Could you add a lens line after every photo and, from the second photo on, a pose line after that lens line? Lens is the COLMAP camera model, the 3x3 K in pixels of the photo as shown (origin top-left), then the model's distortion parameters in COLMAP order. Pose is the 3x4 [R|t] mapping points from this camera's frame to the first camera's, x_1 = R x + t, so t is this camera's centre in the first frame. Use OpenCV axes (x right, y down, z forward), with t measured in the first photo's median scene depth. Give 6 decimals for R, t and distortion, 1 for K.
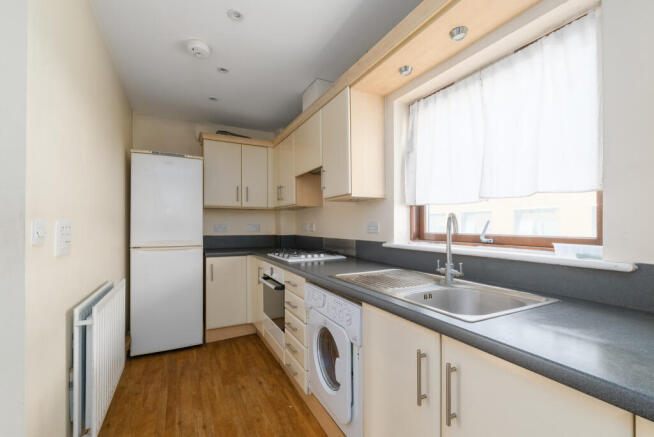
lens RADIAL K [[281.0, 0, 328.2], [0, 281.0, 223.3], [0, 0, 1]] dist [-0.000414, 0.000353]
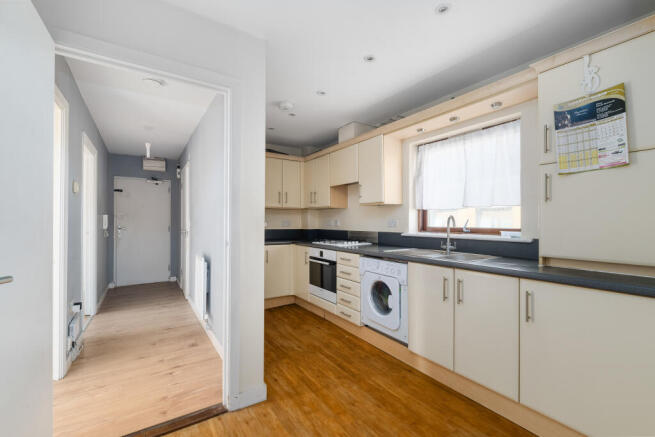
lens RADIAL K [[280.8, 0, 325.3], [0, 280.8, 220.6], [0, 0, 1]] dist [-0.000066, -0.000153]
pose [[0.995445, 0.002525, 0.095300, -0.383459], [-0.002985, 0.999985, 0.004682, -0.006935], [-0.095287, -0.004945, 0.995438, -0.525881]]
